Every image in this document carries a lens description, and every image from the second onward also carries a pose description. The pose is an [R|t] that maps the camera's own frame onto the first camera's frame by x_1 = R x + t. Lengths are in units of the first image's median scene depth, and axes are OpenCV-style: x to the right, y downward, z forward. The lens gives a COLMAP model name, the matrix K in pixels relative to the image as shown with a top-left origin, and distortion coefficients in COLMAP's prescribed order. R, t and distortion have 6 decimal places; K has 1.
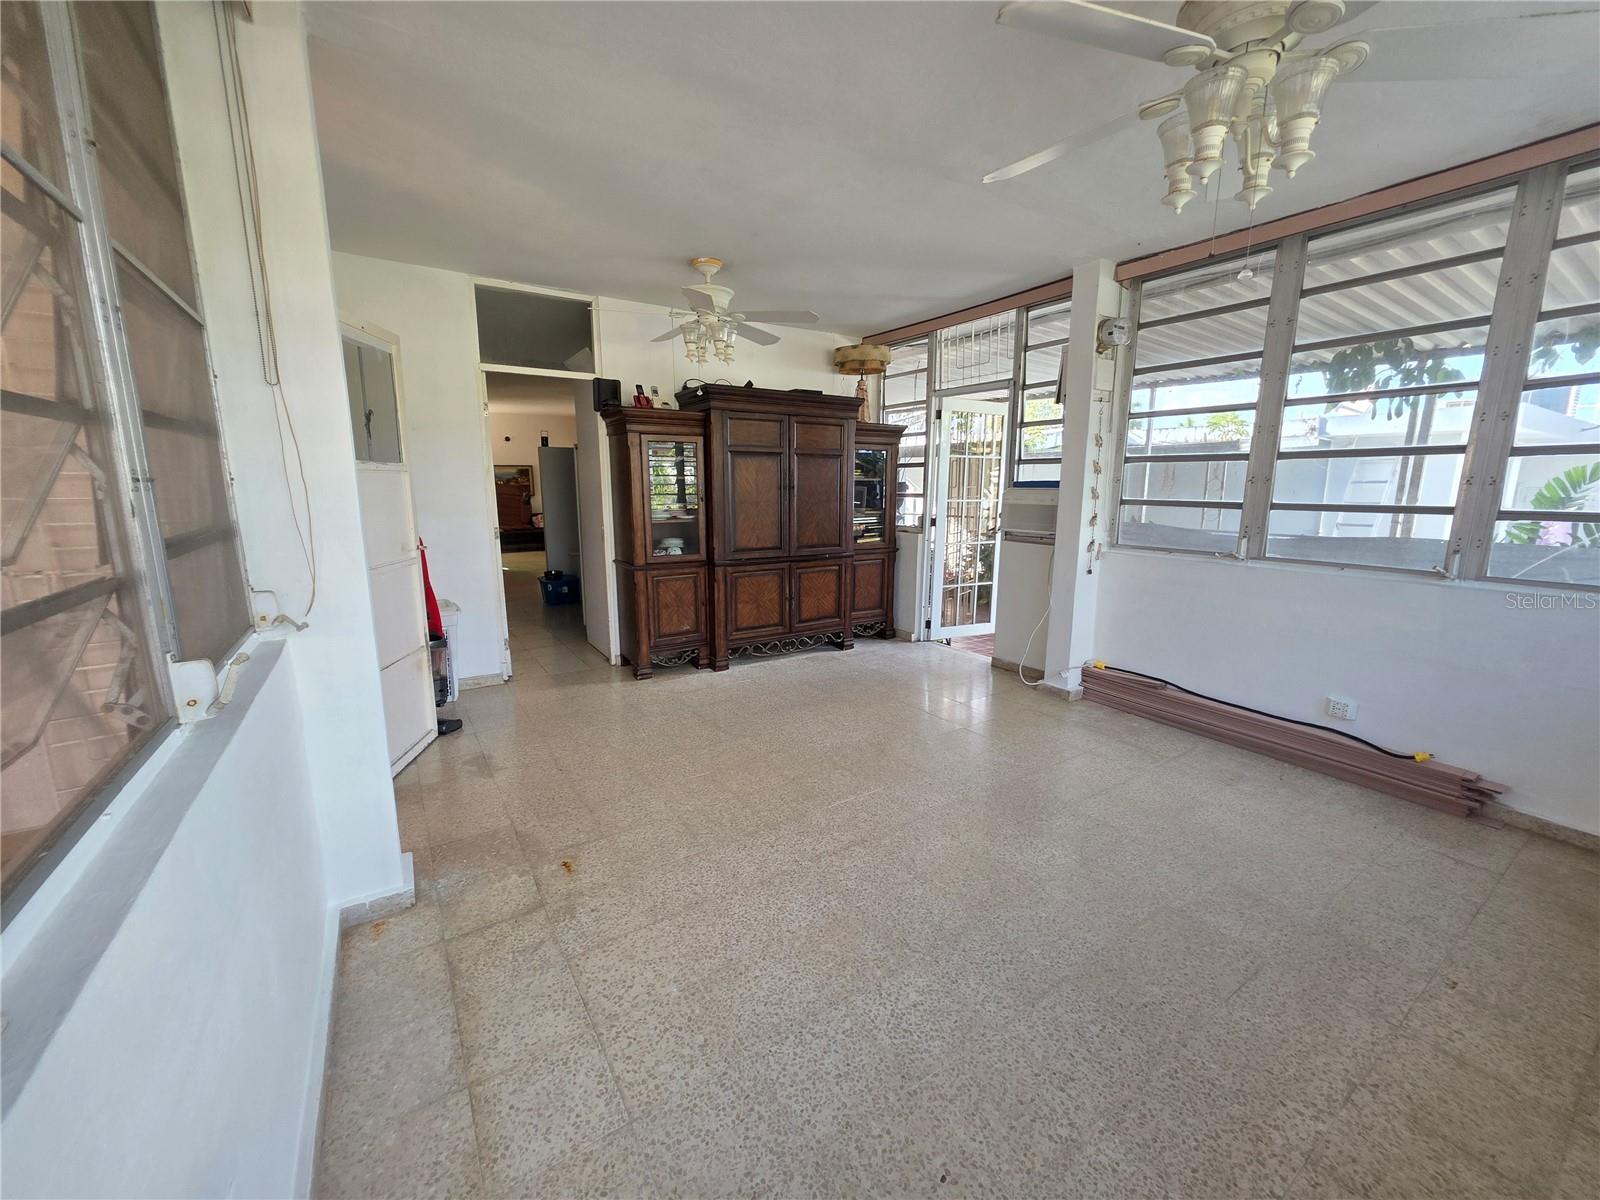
lens RADIAL K [[611.3, 0, 804.4], [0, 611.3, 595.0], [0, 0, 1]] dist [-0.000332, -0.000001]
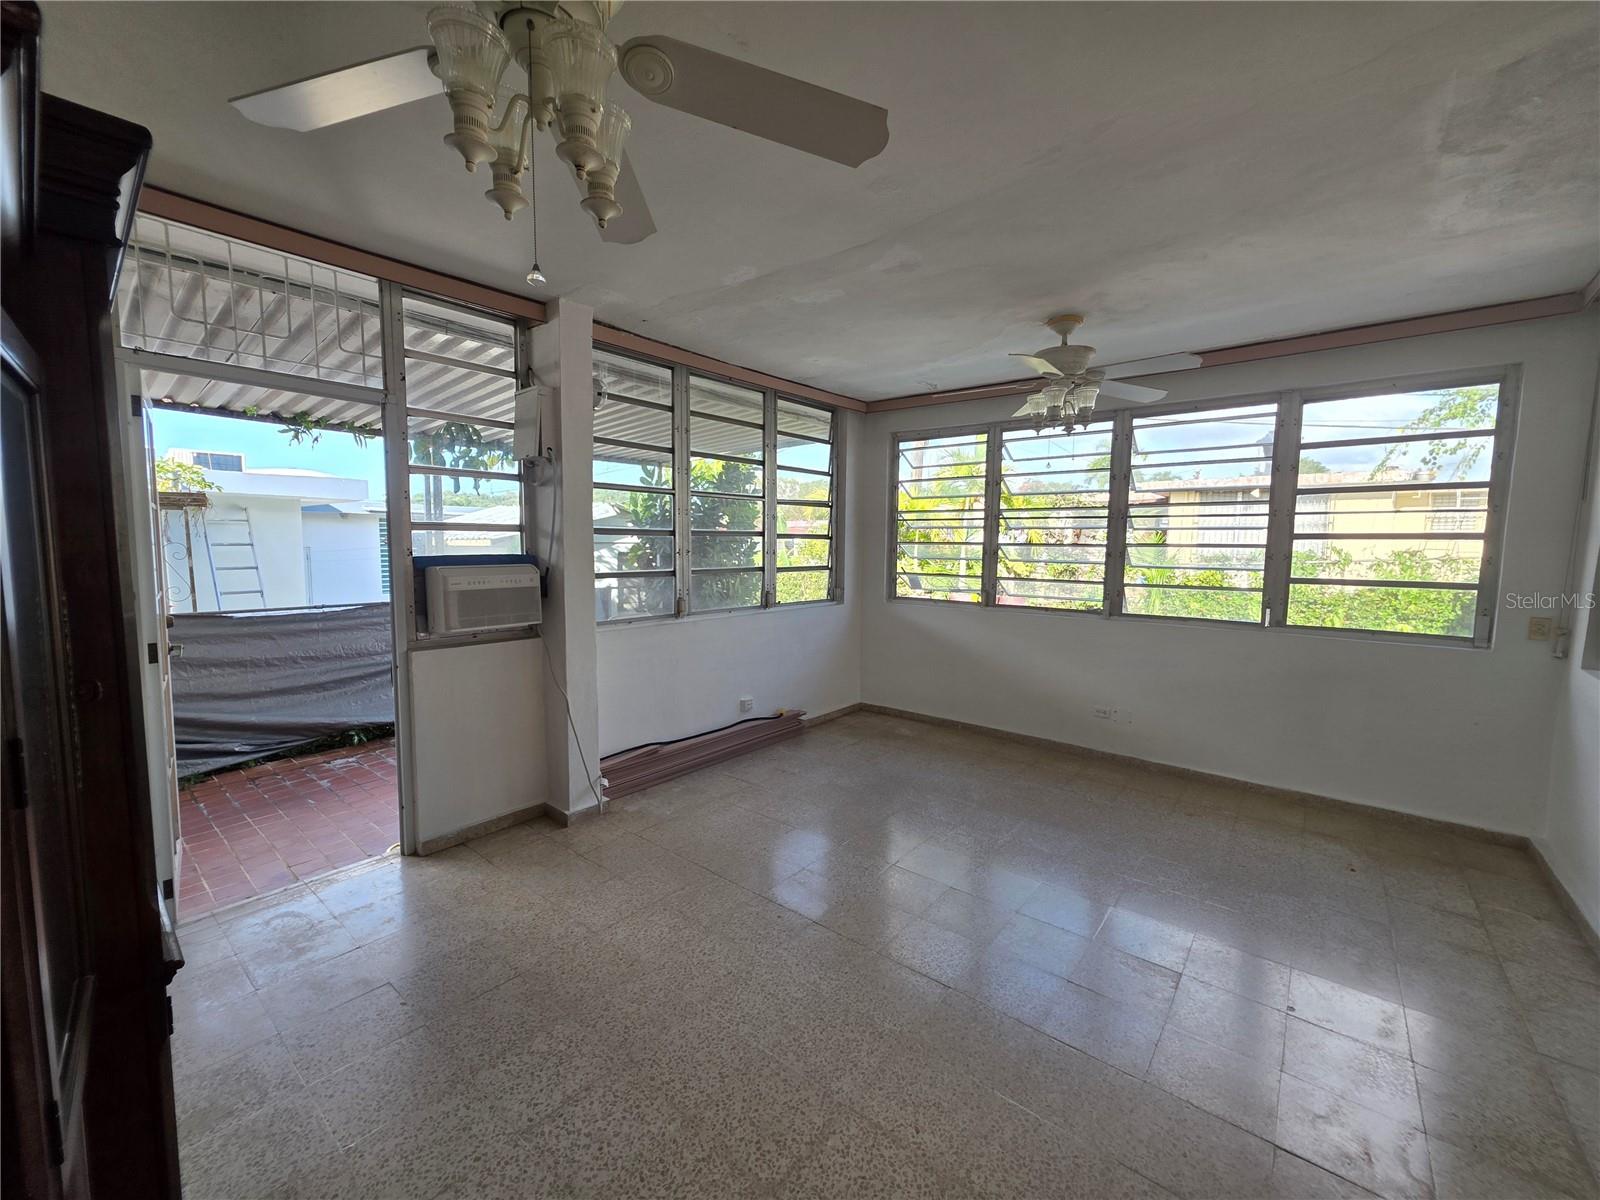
lens RADIAL K [[642.8, 0, 801.8], [0, 642.8, 595.4], [0, 0, 1]] dist [0.008447, -0.000677]
pose [[-0.282816, -0.085878, 0.955322, -0.539520], [0.165755, 0.976624, 0.136863, -0.226040], [-0.944744, 0.197056, -0.261970, 1.059290]]
